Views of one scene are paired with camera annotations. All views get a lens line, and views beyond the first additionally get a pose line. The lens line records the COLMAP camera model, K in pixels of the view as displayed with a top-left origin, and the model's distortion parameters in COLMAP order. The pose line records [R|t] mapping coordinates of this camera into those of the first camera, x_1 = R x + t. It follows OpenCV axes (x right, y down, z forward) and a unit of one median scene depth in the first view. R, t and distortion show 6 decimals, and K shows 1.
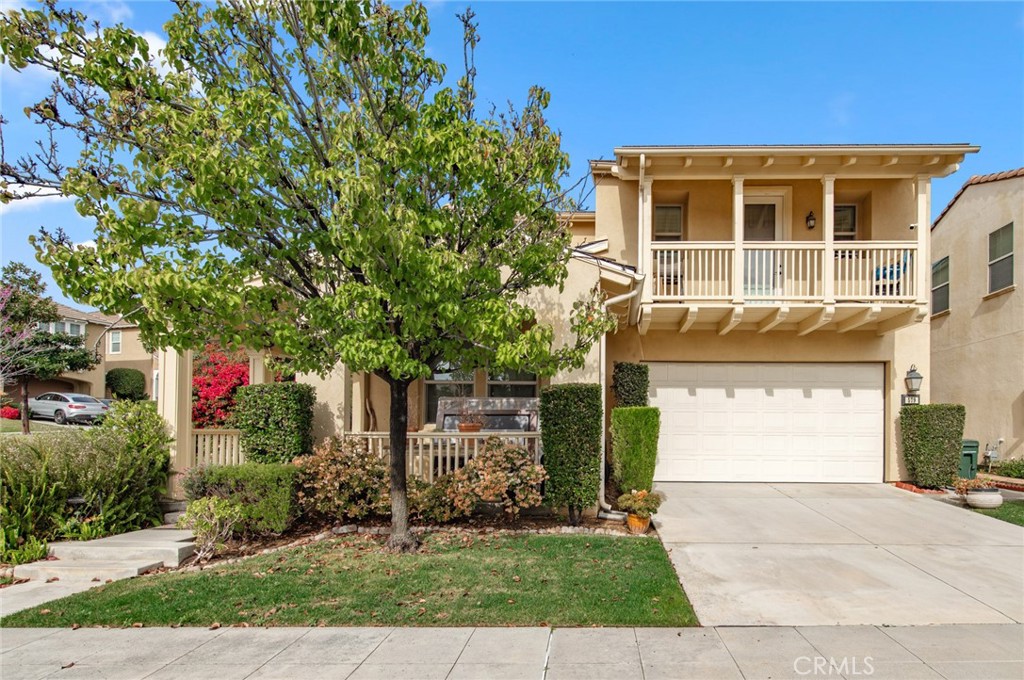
lens RADIAL K [[533.2, 0, 512.0], [0, 533.2, 345.9], [0, 0, 1]] dist [-0.004012, -0.001567]
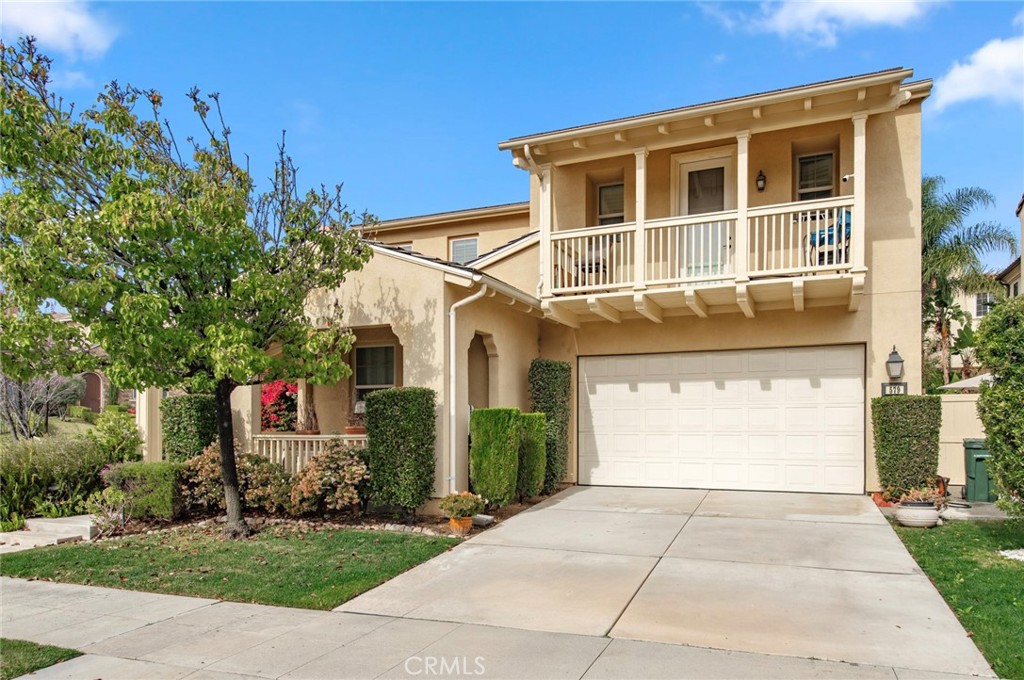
lens RADIAL K [[579.3, 0, 512.6], [0, 579.3, 336.5], [0, 0, 1]] dist [-0.005568, -0.003053]
pose [[0.946479, -0.061332, -0.316885, 0.599647], [0.060285, 0.998095, -0.013116, -0.000879], [0.317086, -0.006689, 0.948373, -0.004129]]
